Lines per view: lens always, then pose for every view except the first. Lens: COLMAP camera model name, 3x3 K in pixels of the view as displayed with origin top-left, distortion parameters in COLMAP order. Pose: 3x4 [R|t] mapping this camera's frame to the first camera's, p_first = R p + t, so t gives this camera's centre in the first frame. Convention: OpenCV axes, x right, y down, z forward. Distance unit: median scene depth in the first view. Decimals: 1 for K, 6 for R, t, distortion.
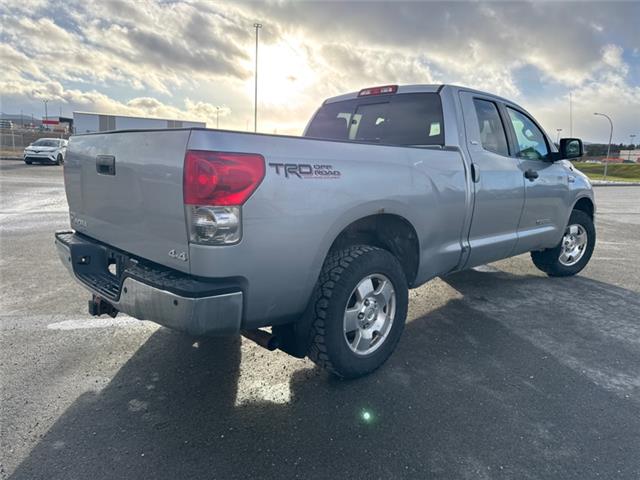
lens RADIAL K [[458.0, 0, 320.0], [0, 458.0, 240.0], [0, 0, 1]] dist [0.031944, -0.022084]
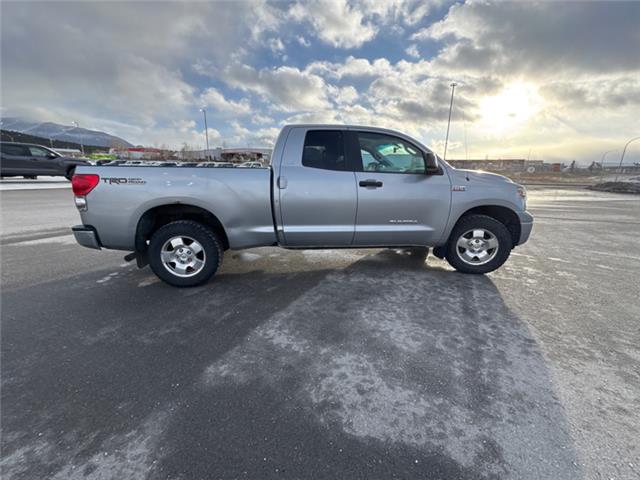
lens RADIAL K [[282.5, 0, 353.4], [0, 282.5, 243.2], [0, 0, 1]] dist [0.002504, -0.000026]
pose [[0.784748, 0.121181, -0.607854, 0.163938], [-0.088059, 0.992551, 0.084188, -0.006807], [0.613528, -0.012539, 0.789573, 0.060085]]
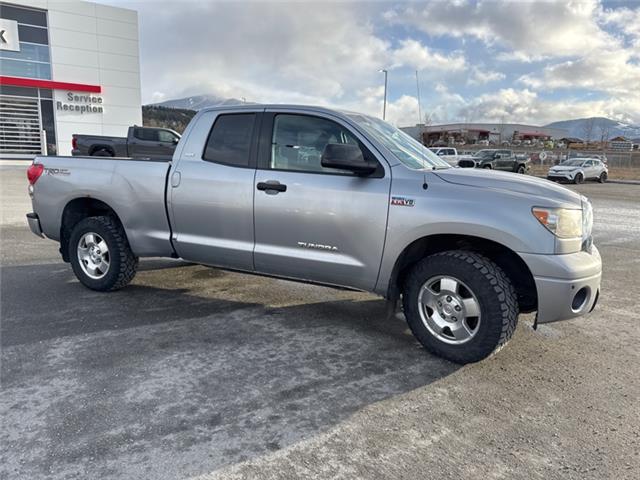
lens RADIAL K [[458.0, 0, 320.0], [0, 458.0, 240.0], [0, 0, 1]] dist [0.031944, -0.022084]
pose [[0.334440, 0.139000, -0.932110, 0.238556], [-0.180491, 0.980202, 0.081412, -0.022964], [0.924972, 0.141010, 0.352907, 0.138891]]
